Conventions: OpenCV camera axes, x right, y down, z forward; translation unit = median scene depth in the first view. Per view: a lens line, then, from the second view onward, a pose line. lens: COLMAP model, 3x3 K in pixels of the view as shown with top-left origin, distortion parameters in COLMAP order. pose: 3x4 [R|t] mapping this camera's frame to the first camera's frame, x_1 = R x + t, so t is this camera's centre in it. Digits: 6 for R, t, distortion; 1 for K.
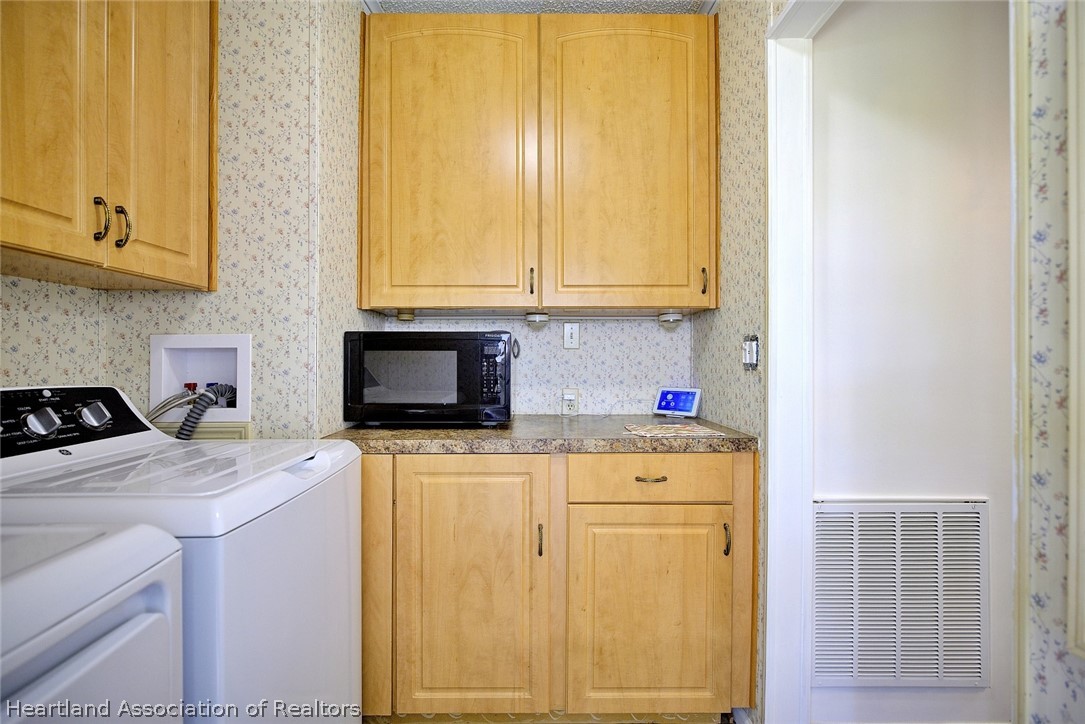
lens RADIAL K [[514.1, 0, 539.9], [0, 514.1, 362.8], [0, 0, 1]] dist [0.000551, -0.000409]
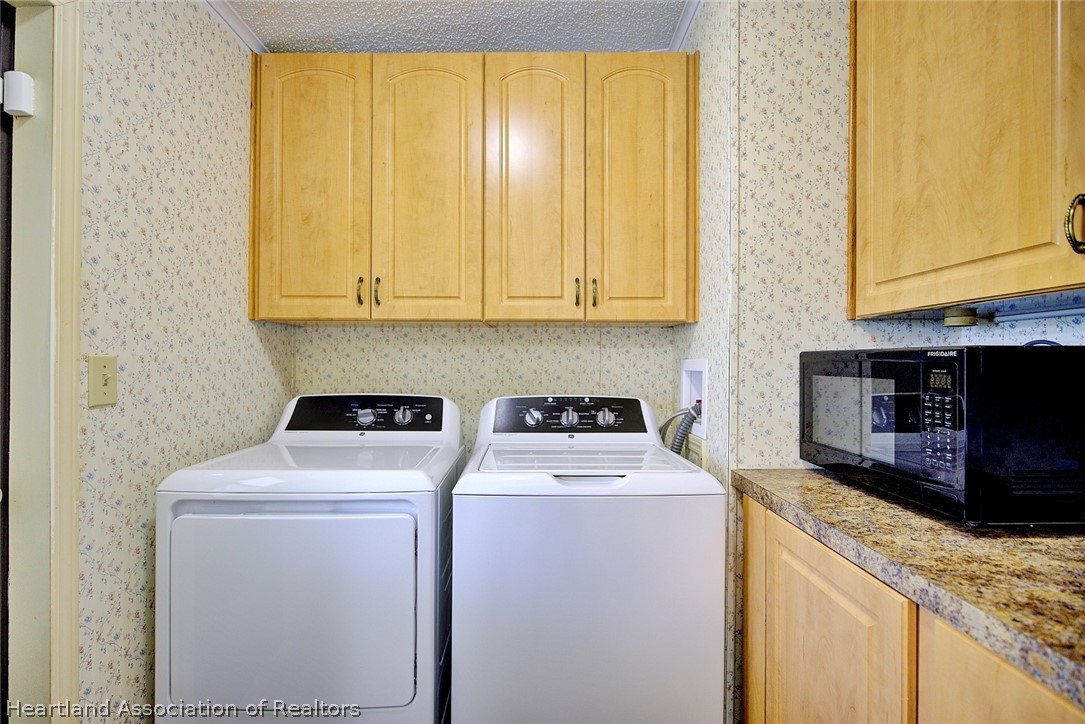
lens RADIAL K [[514.1, 0, 539.9], [0, 514.1, 362.8], [0, 0, 1]] dist [0.000551, -0.000409]
pose [[-0.016694, 0.002496, -0.999858, 0.520563], [-0.008529, 0.999960, 0.002639, -0.046806], [0.999824, 0.008572, -0.016672, 0.662046]]
